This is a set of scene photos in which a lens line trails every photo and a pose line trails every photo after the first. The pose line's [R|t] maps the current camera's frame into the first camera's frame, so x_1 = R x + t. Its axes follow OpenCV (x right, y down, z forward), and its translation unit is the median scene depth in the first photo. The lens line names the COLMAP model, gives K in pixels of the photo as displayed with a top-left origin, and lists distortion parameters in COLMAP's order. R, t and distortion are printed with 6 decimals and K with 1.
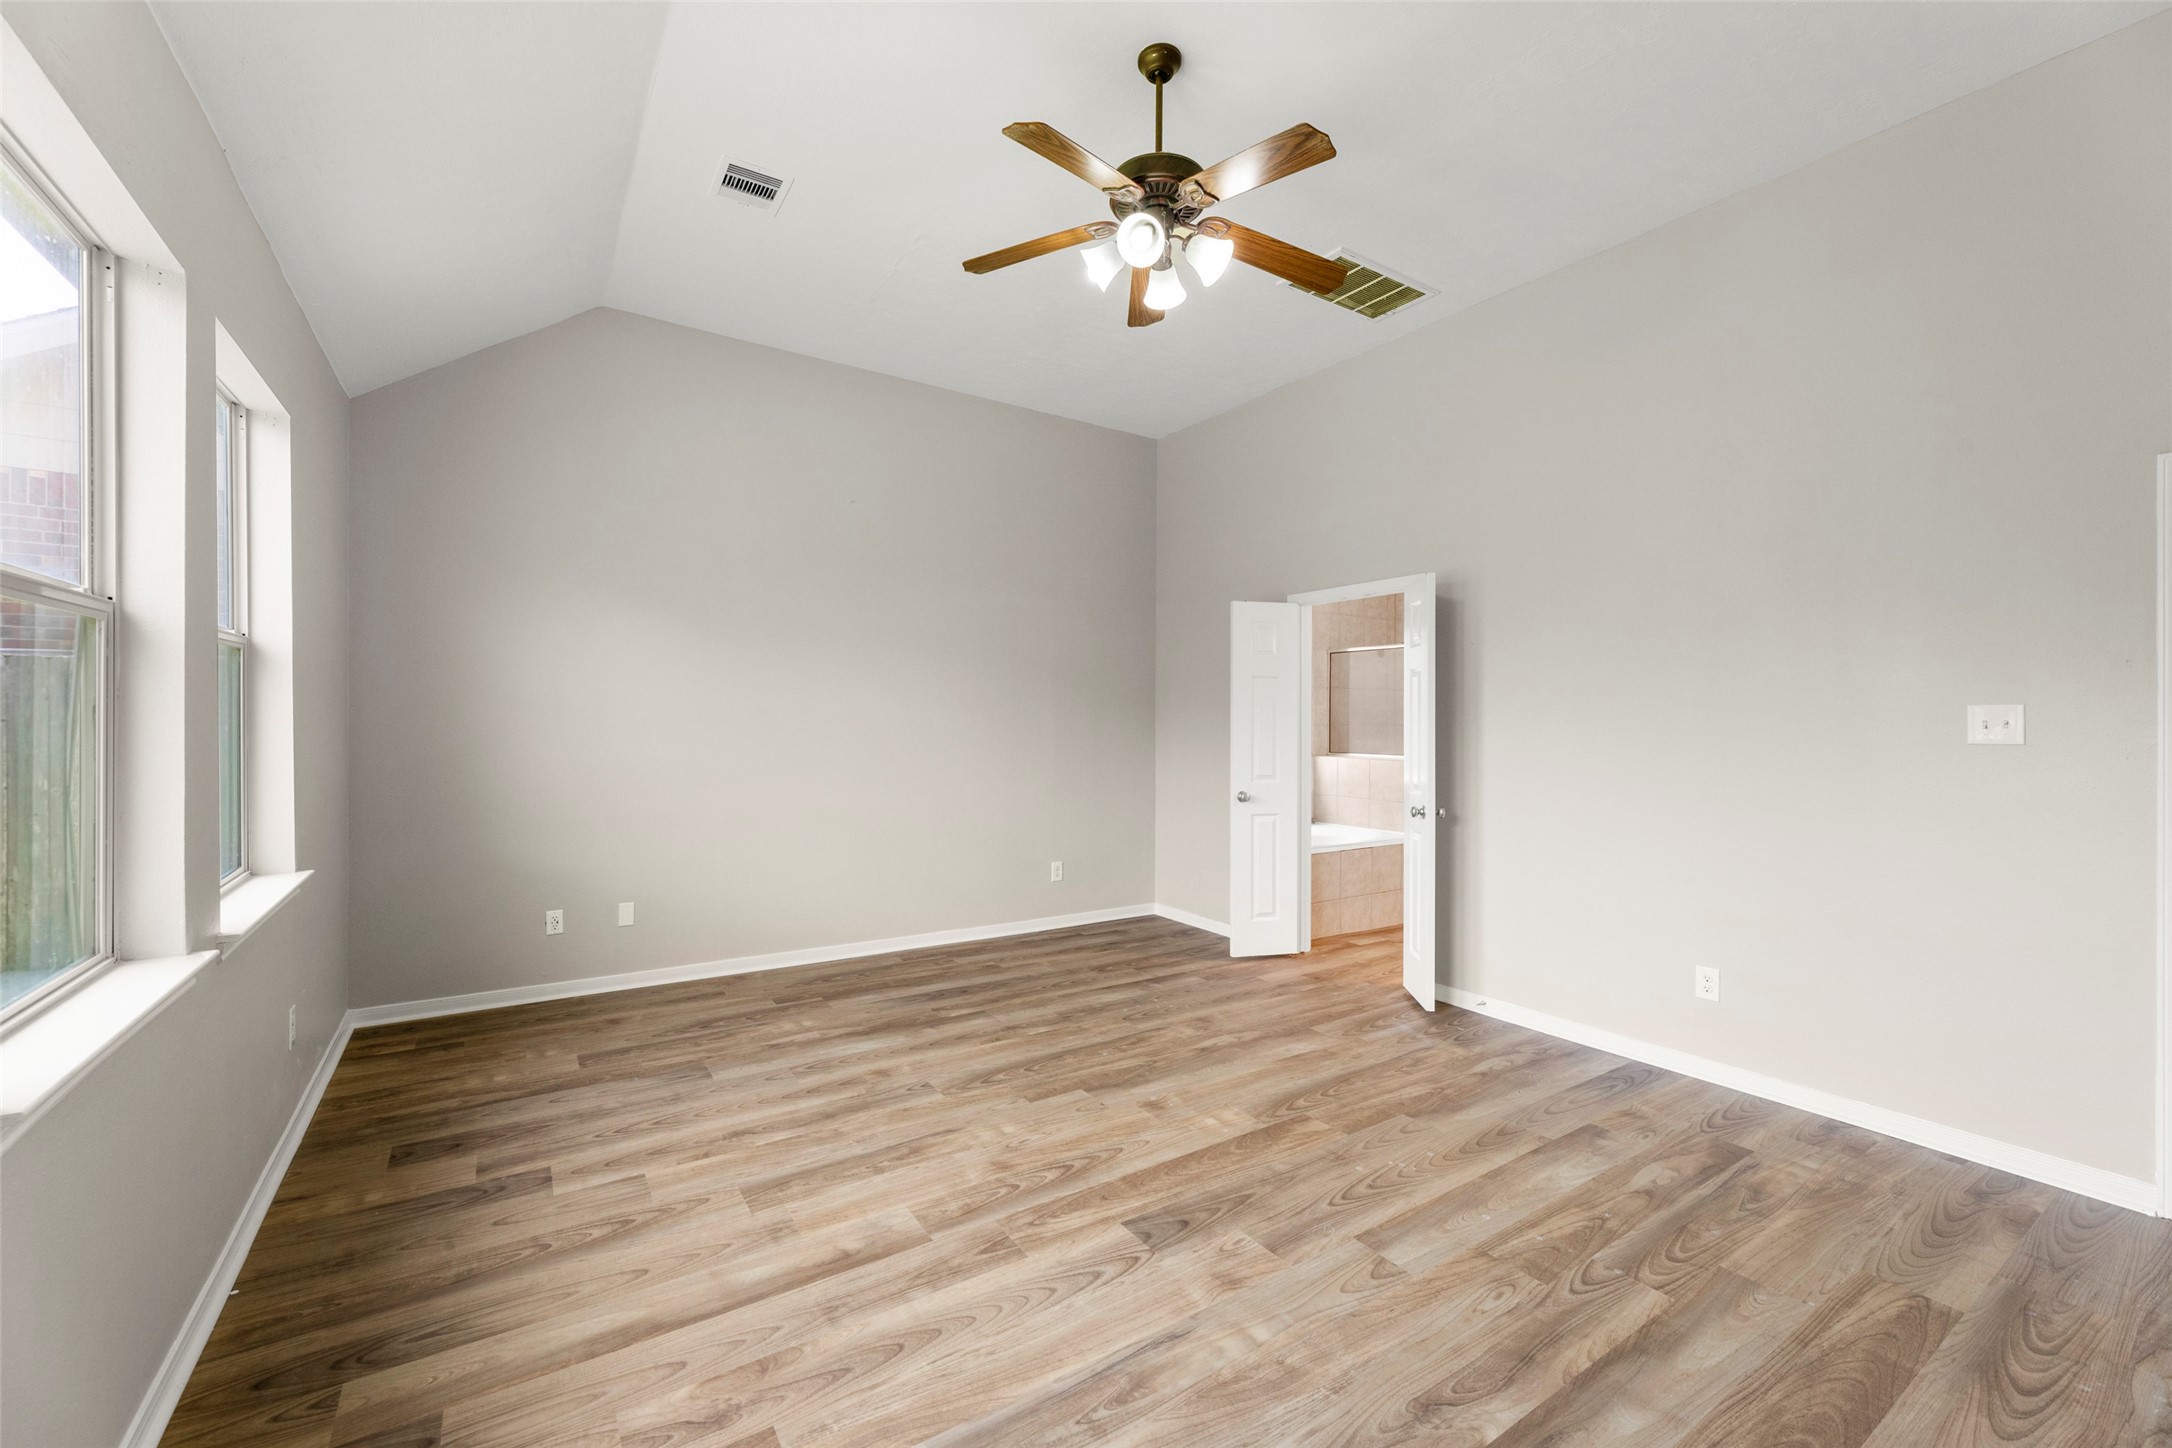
lens RADIAL K [[881.3, 0, 1079.7], [0, 881.3, 727.1], [0, 0, 1]] dist [0.001421, -0.000129]
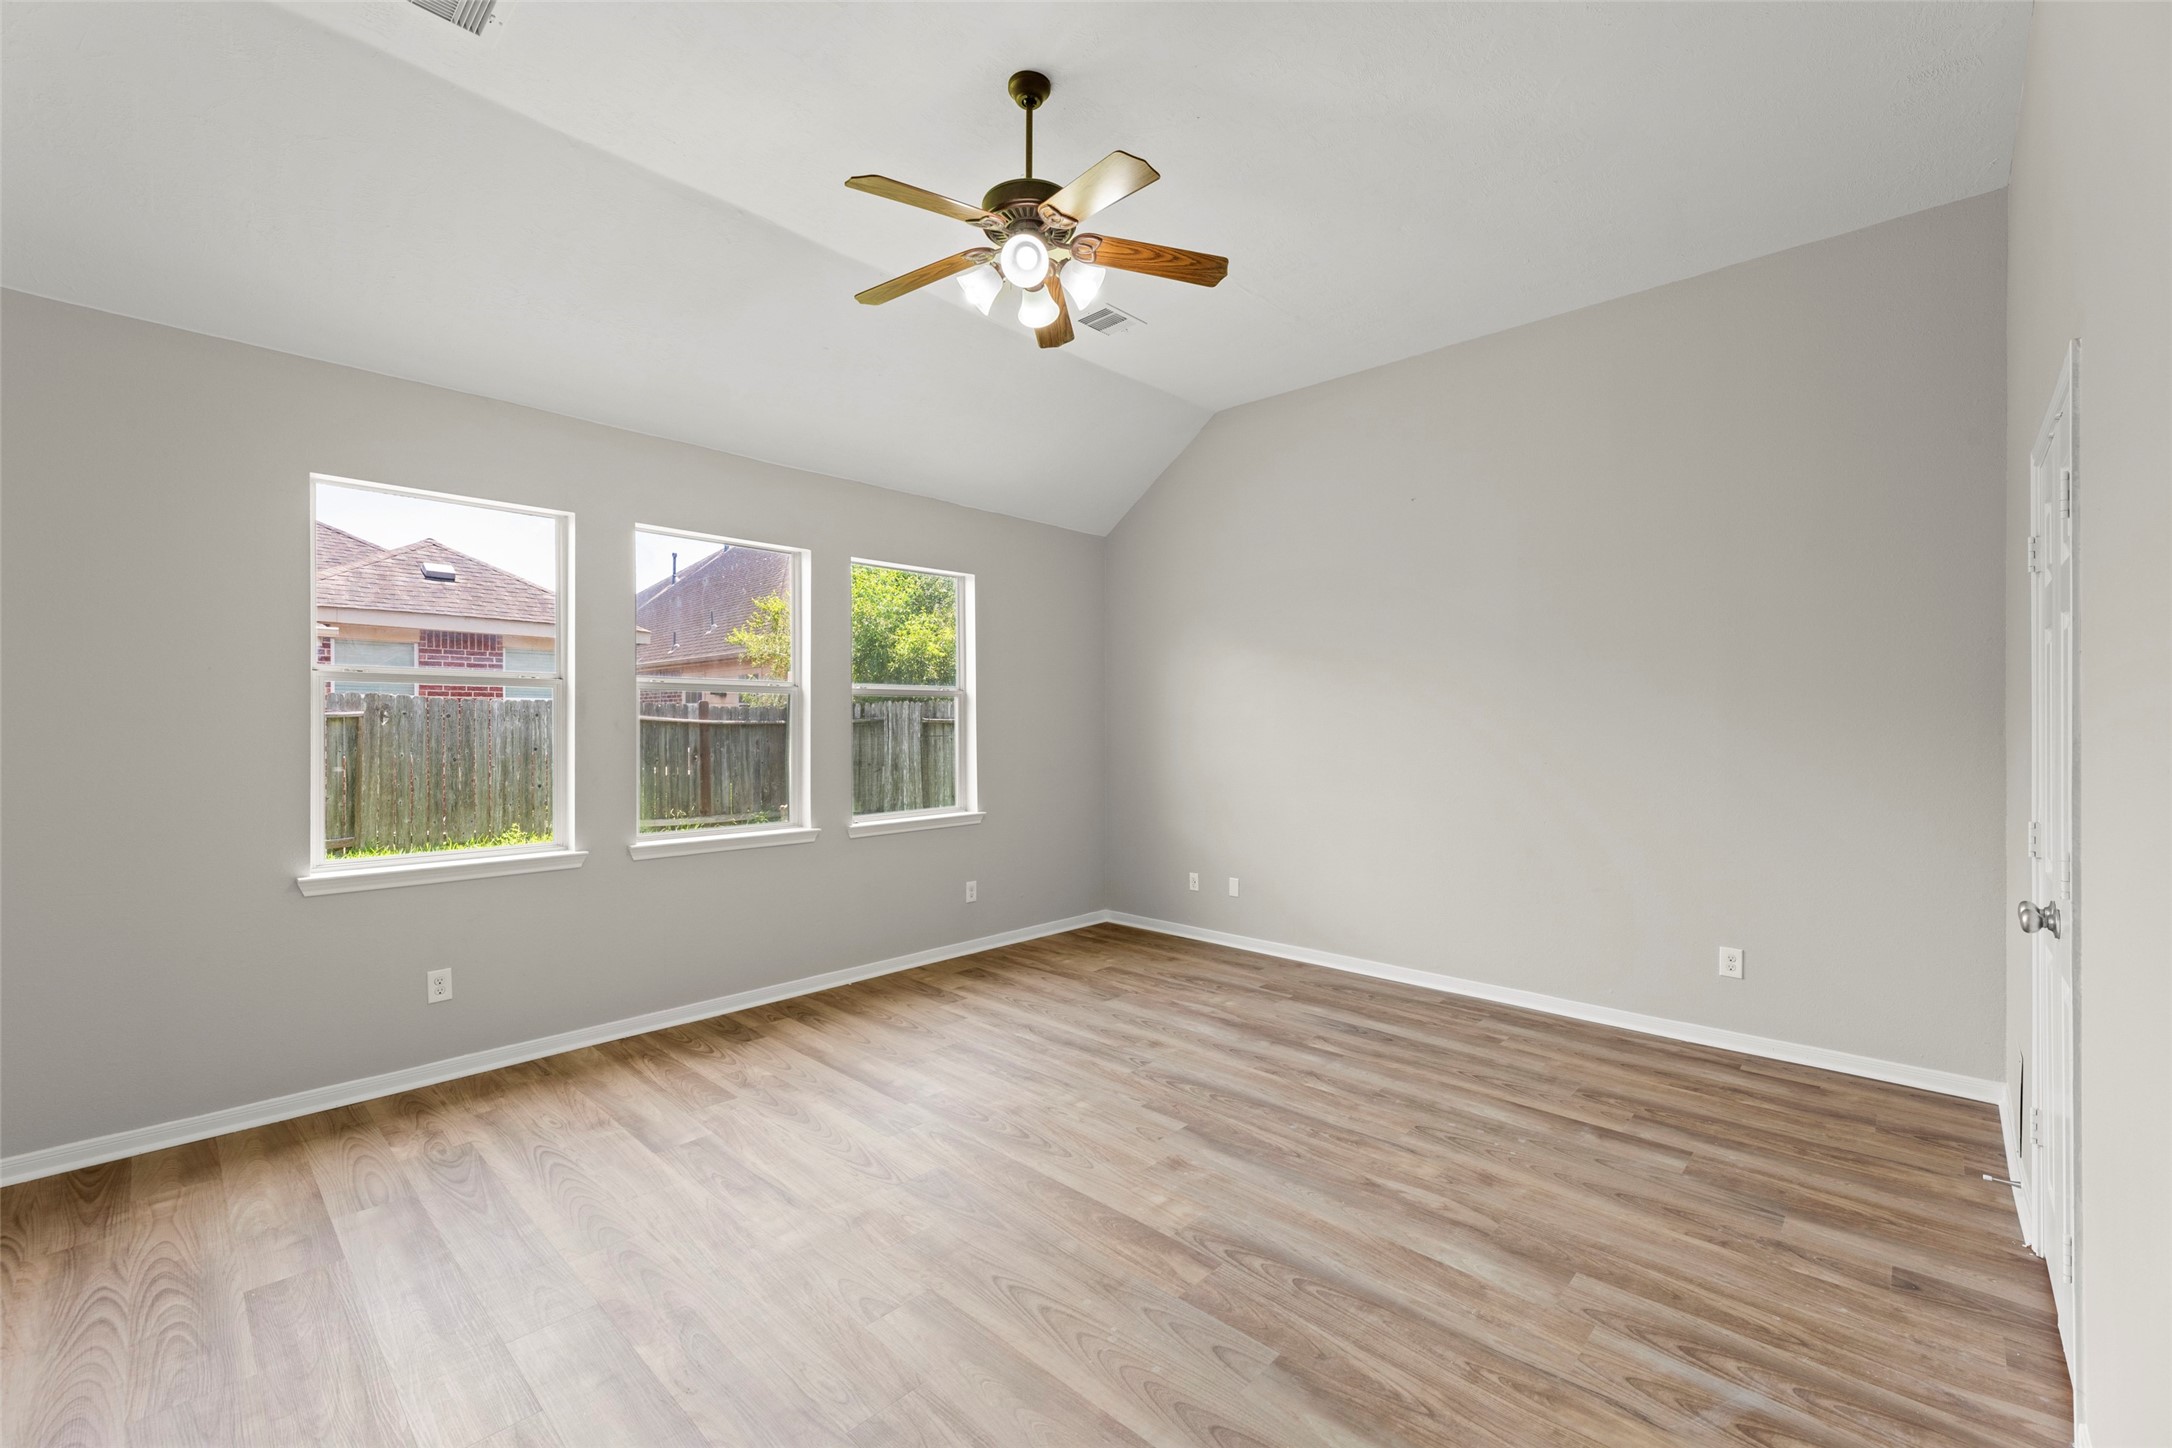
lens RADIAL K [[881.3, 0, 1079.7], [0, 881.3, 727.1], [0, 0, 1]] dist [0.001421, -0.000129]
pose [[0.229655, -0.007484, -0.973243, 0.777083], [-0.005311, 0.999946, -0.008942, -0.005921], [0.973258, 0.007222, 0.229603, 0.575972]]
